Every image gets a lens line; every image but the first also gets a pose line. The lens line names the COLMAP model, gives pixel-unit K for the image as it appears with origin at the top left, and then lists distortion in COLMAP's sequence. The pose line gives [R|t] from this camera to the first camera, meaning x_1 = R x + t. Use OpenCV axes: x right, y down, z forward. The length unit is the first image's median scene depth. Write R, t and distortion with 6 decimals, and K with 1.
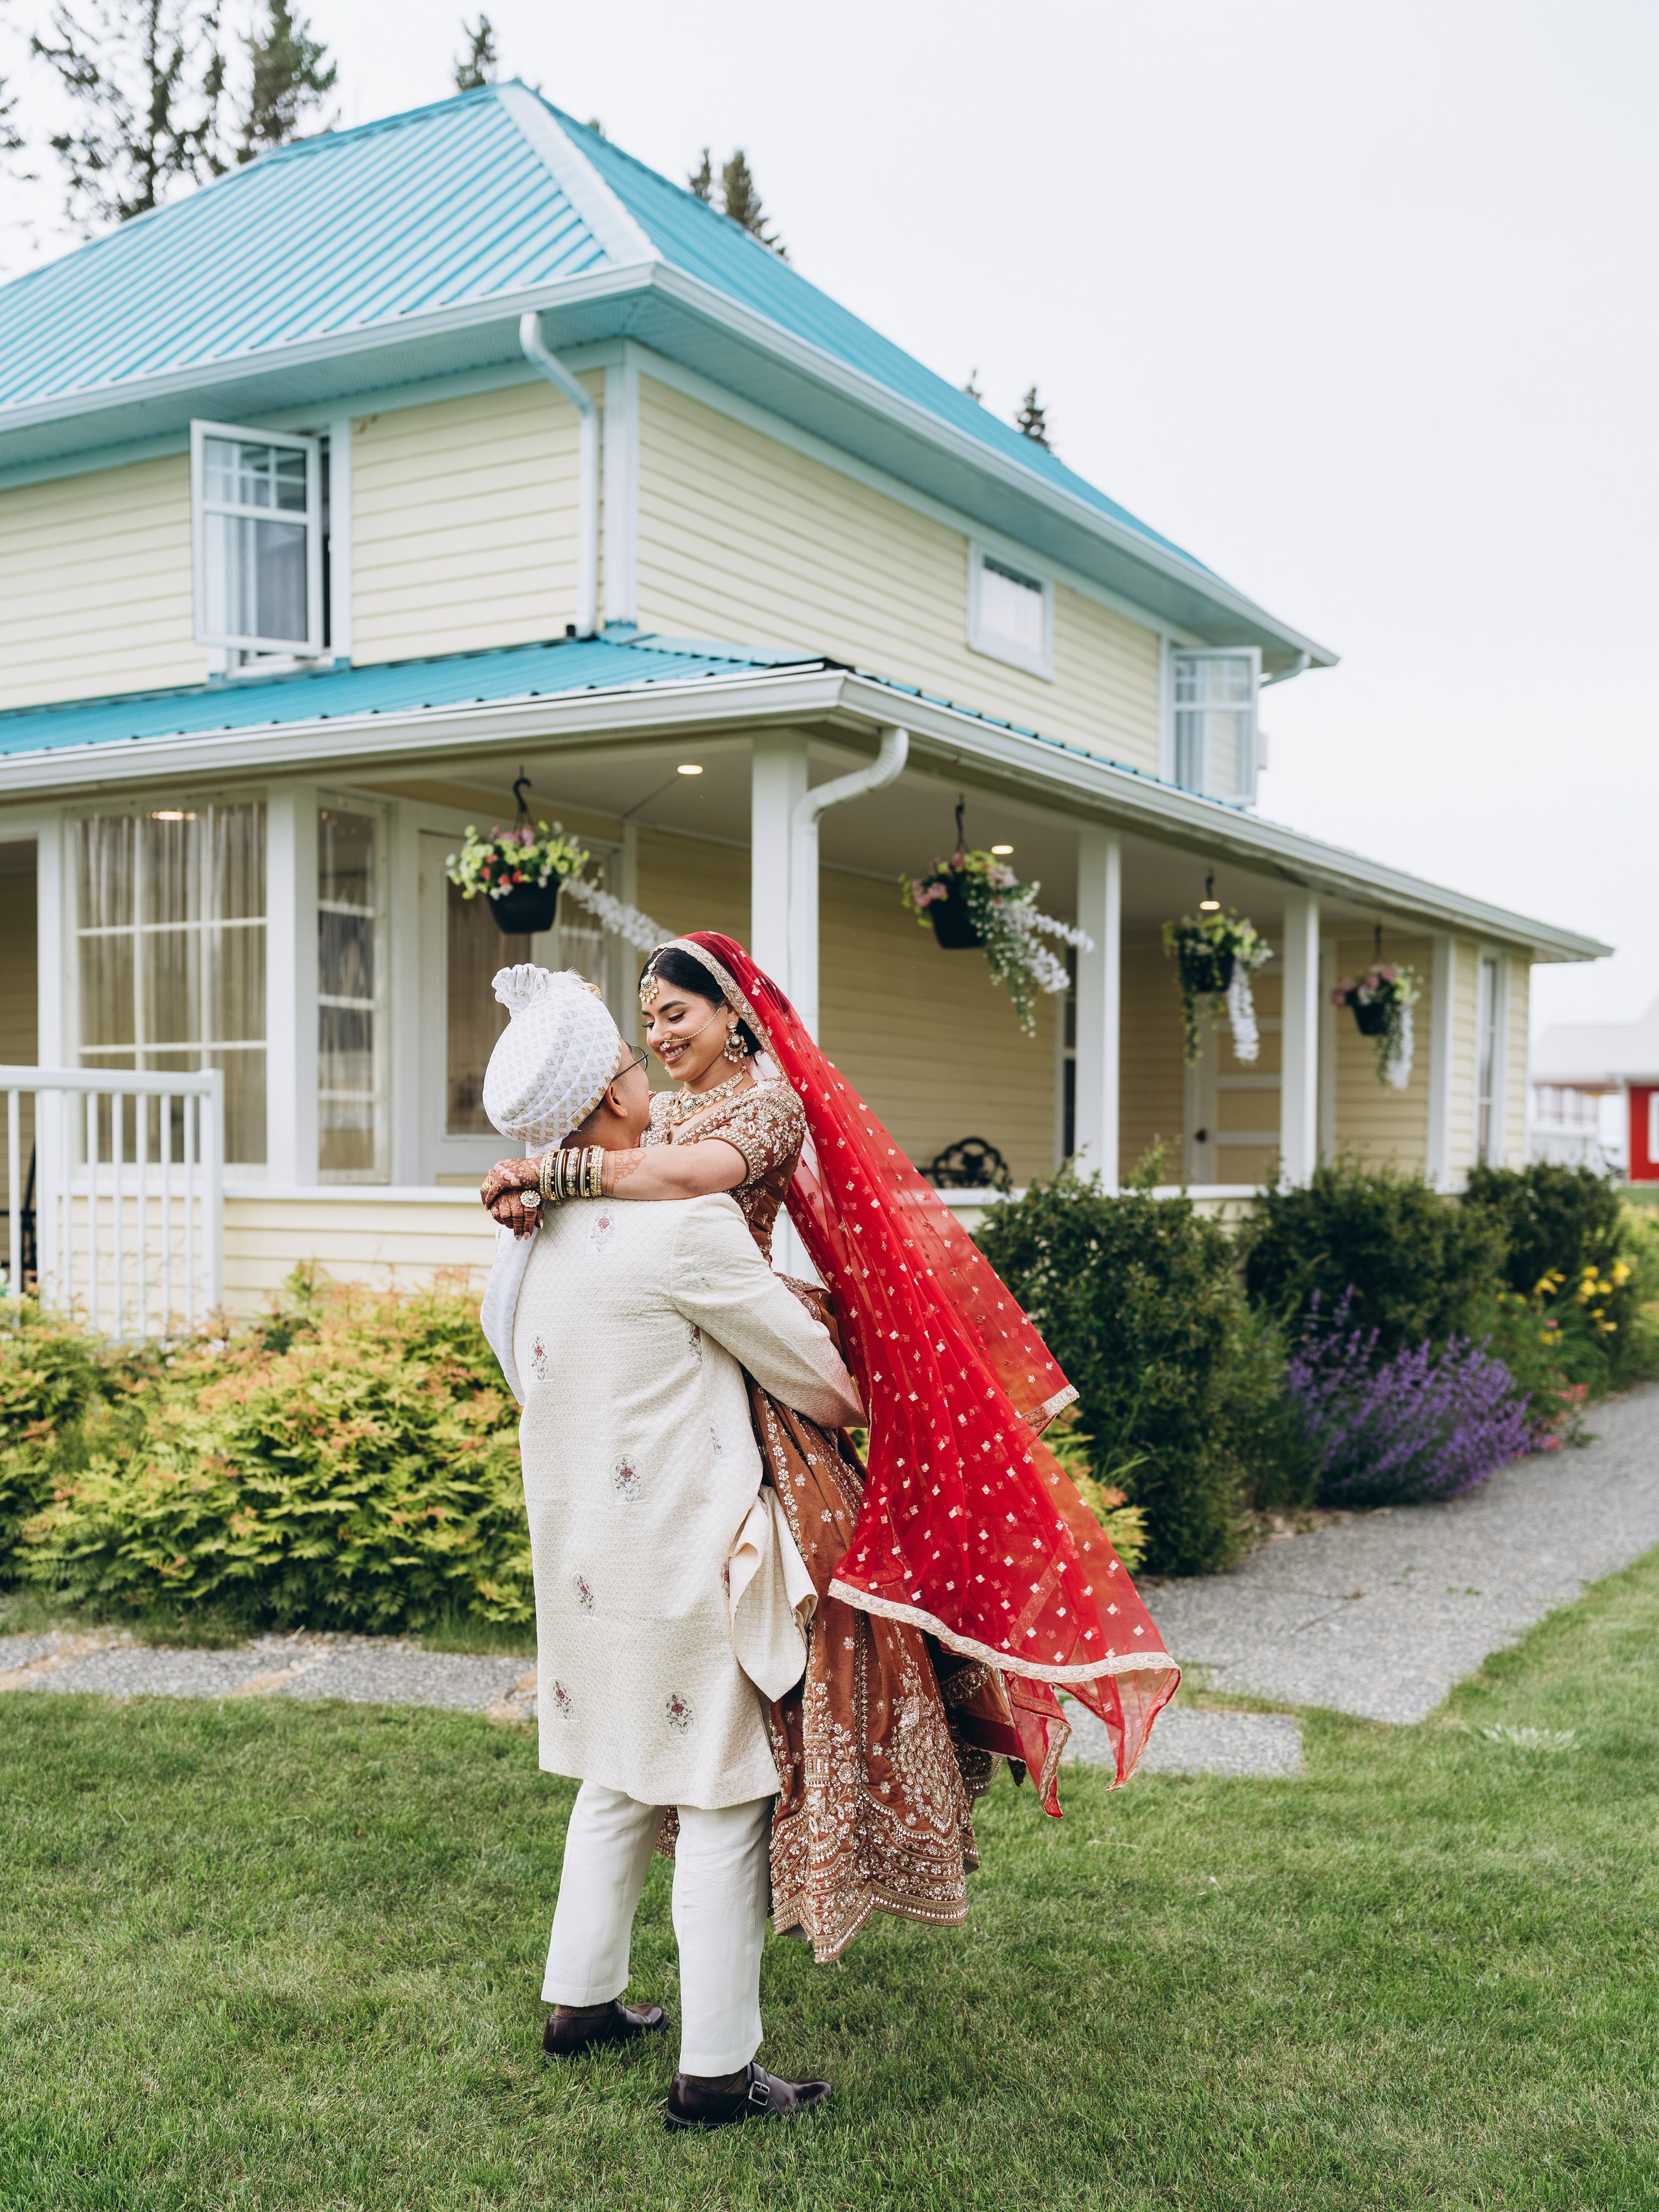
lens RADIAL K [[2132.6, 0, 829.5], [0, 2132.6, 1106.0], [0, 0, 1]] dist [0.002598, -0.001891]
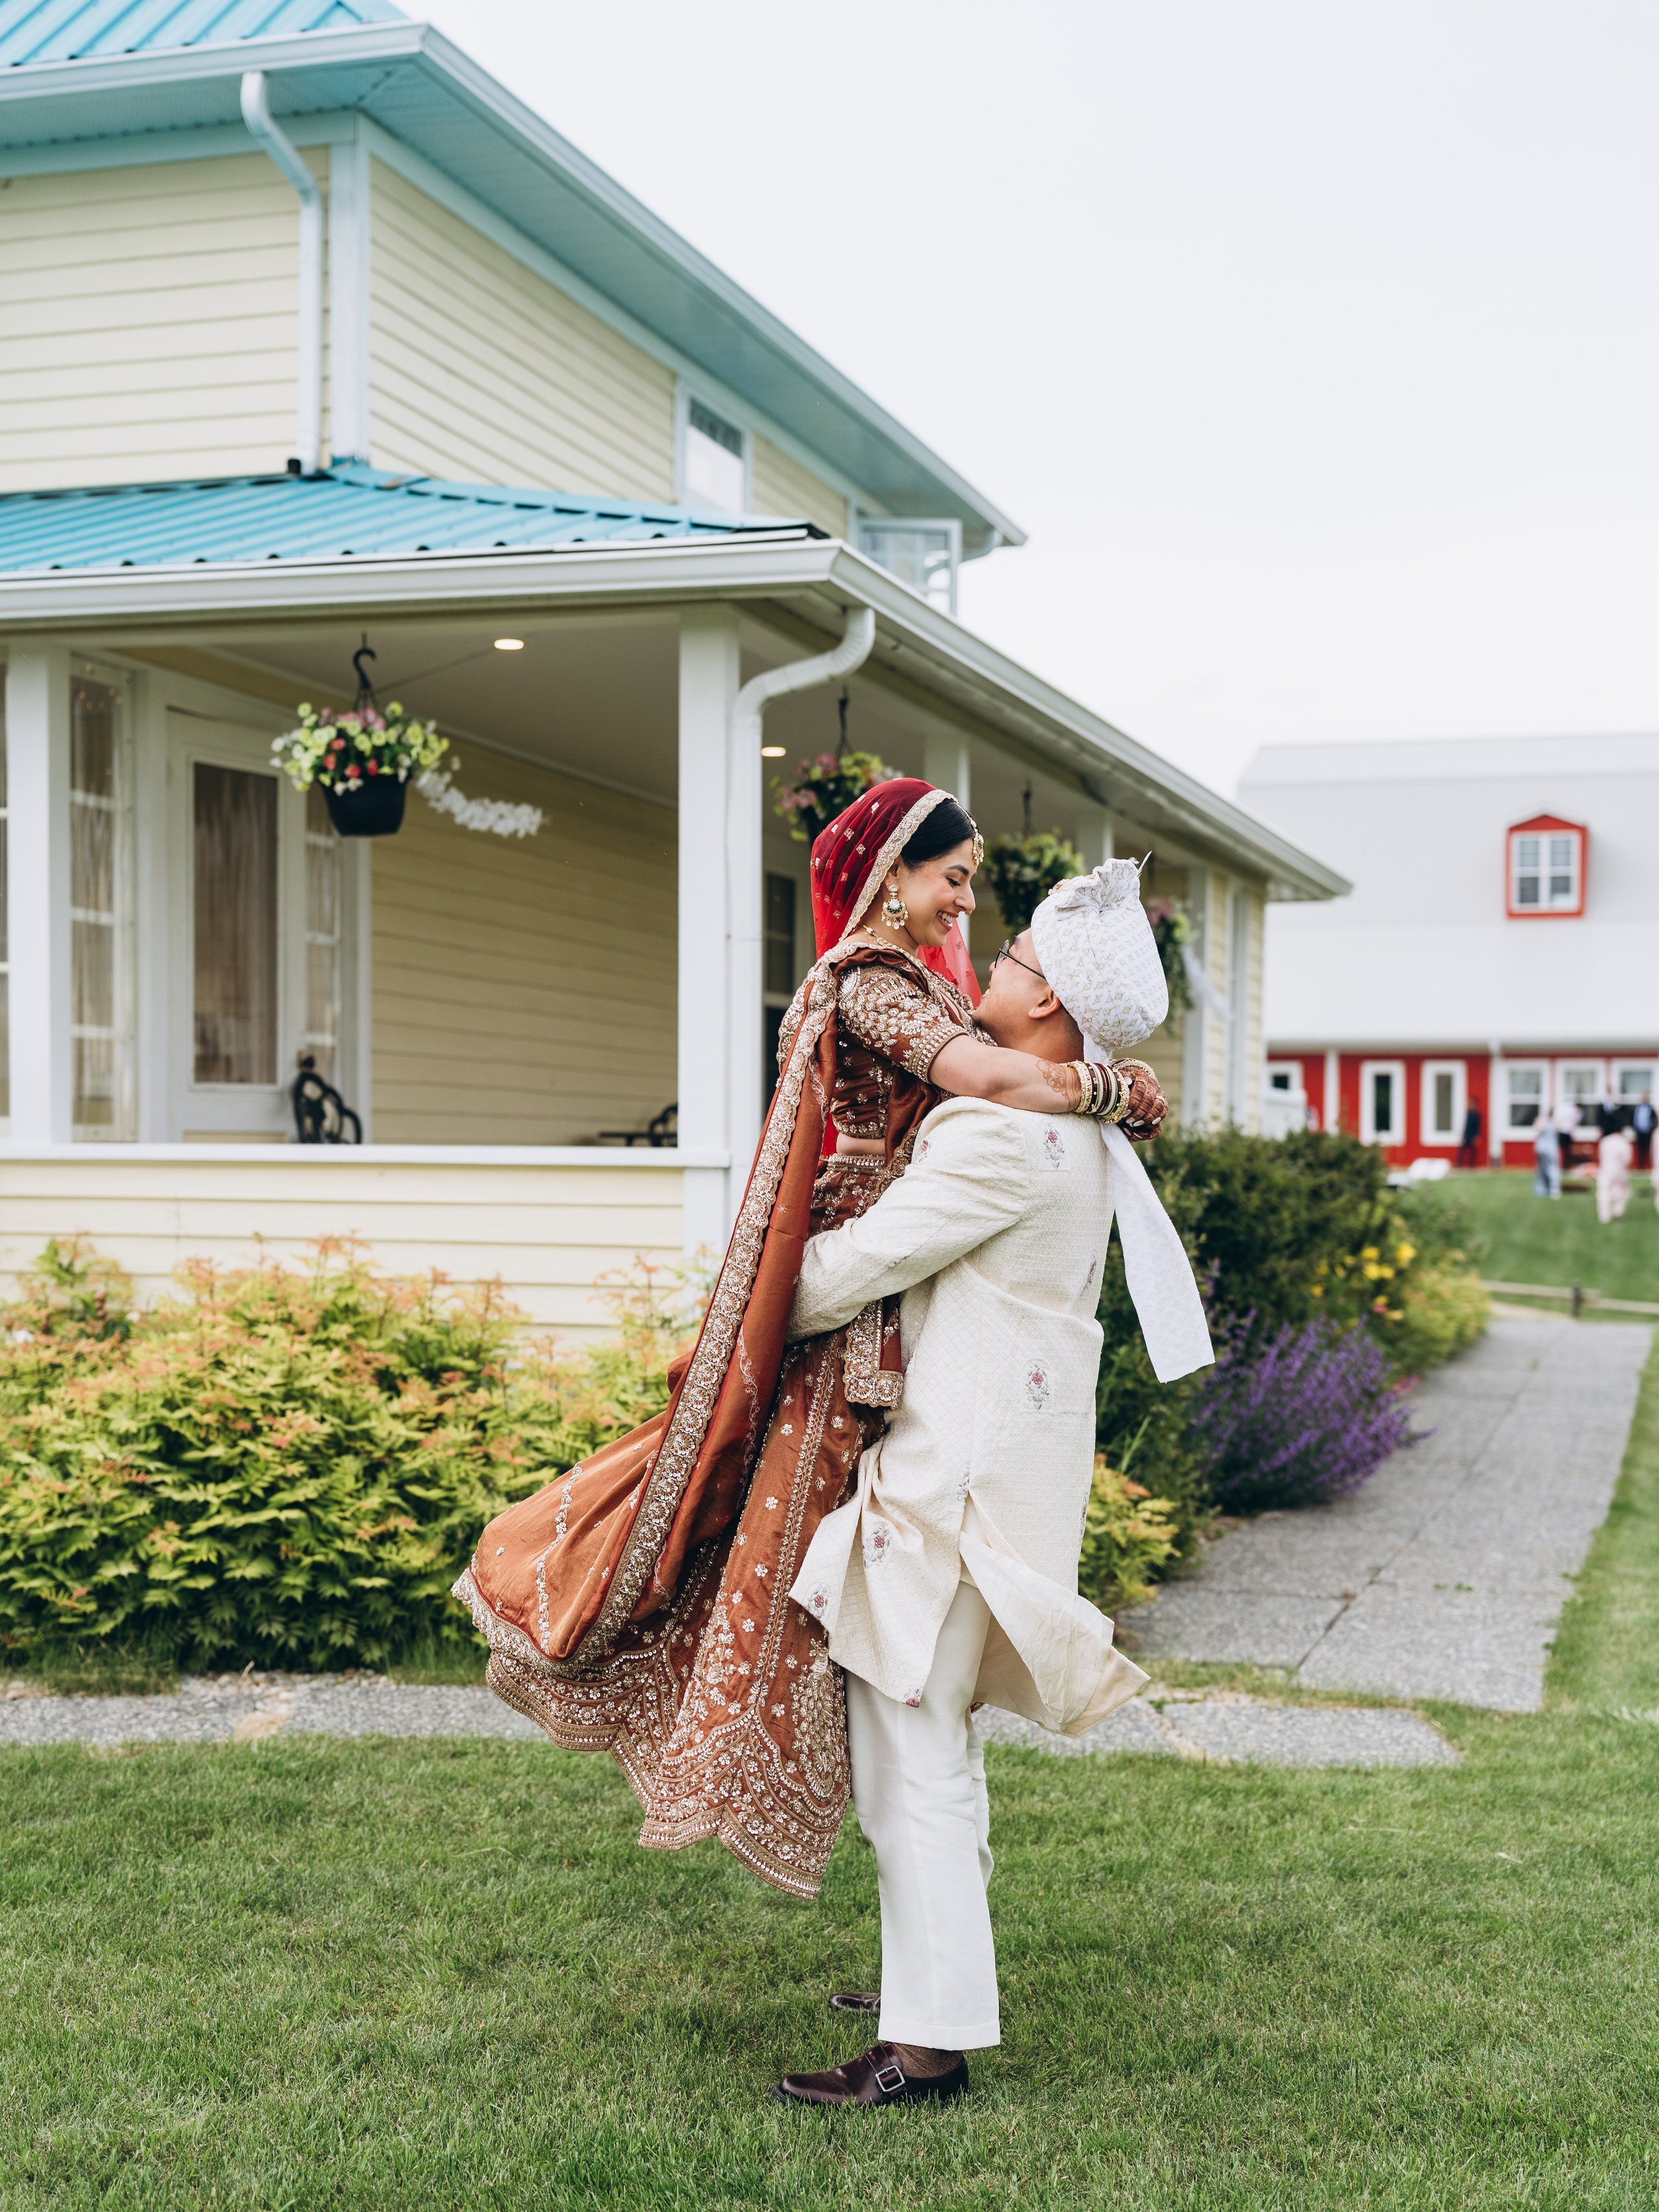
lens RADIAL K [[2653.6, 0, 827.9], [0, 2653.6, 1056.3], [0, 0, 1]] dist [0.015382, -0.027455]
pose [[0.978258, 0.006560, 0.207287, -0.192722], [-0.005404, 0.999967, -0.006140, 0.010572], [-0.207320, 0.004886, 0.978261, -0.046286]]
